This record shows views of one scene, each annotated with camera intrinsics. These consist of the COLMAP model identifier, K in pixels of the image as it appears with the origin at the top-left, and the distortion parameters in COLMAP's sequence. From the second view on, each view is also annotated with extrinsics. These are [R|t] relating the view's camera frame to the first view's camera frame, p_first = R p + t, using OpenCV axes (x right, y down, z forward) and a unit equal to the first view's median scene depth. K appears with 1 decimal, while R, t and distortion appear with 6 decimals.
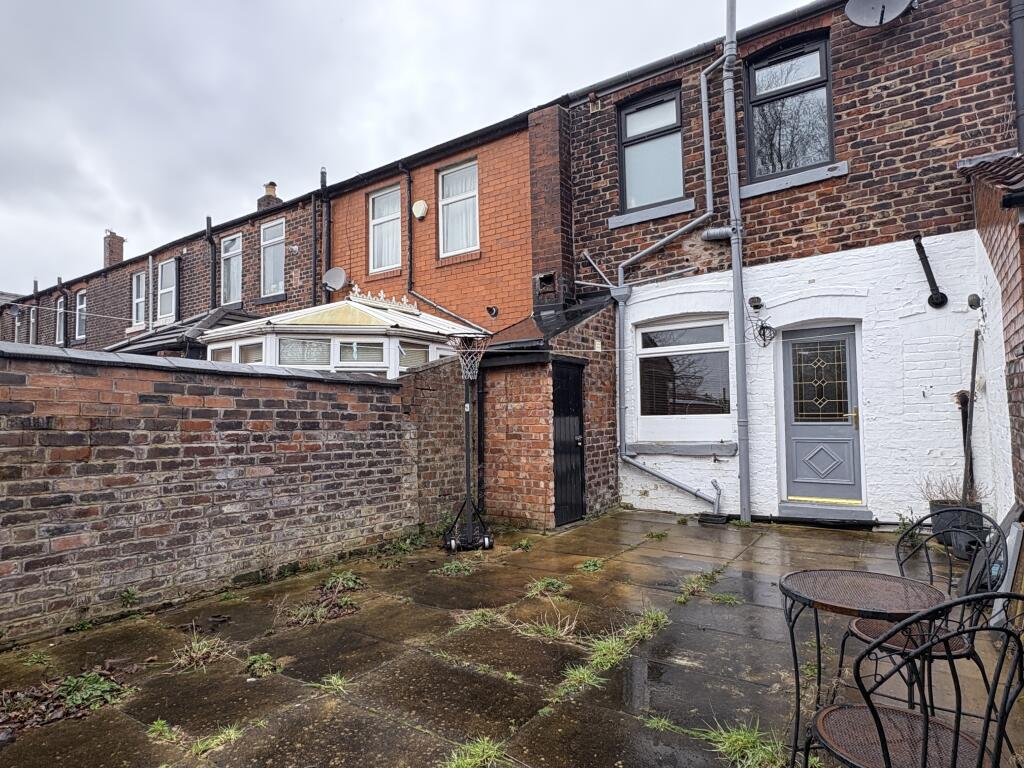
lens RADIAL K [[589.2, 0, 511.0], [0, 589.2, 387.1], [0, 0, 1]] dist [0.002079, 0.000196]
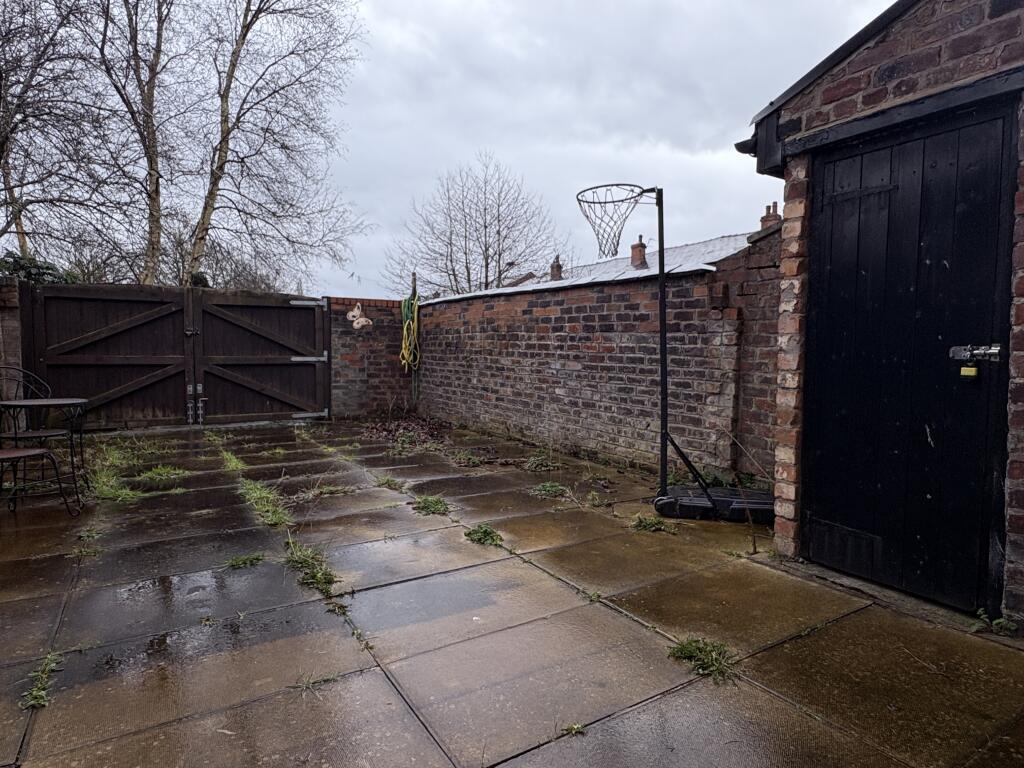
lens RADIAL K [[589.2, 0, 511.5], [0, 589.2, 382.9], [0, 0, 1]] dist [0.002079, 0.000196]
pose [[-0.398912, 0.059512, -0.915056, 0.679145], [0.045668, 0.997943, 0.044994, 0.107334], [0.915851, -0.023840, -0.400809, 1.252416]]
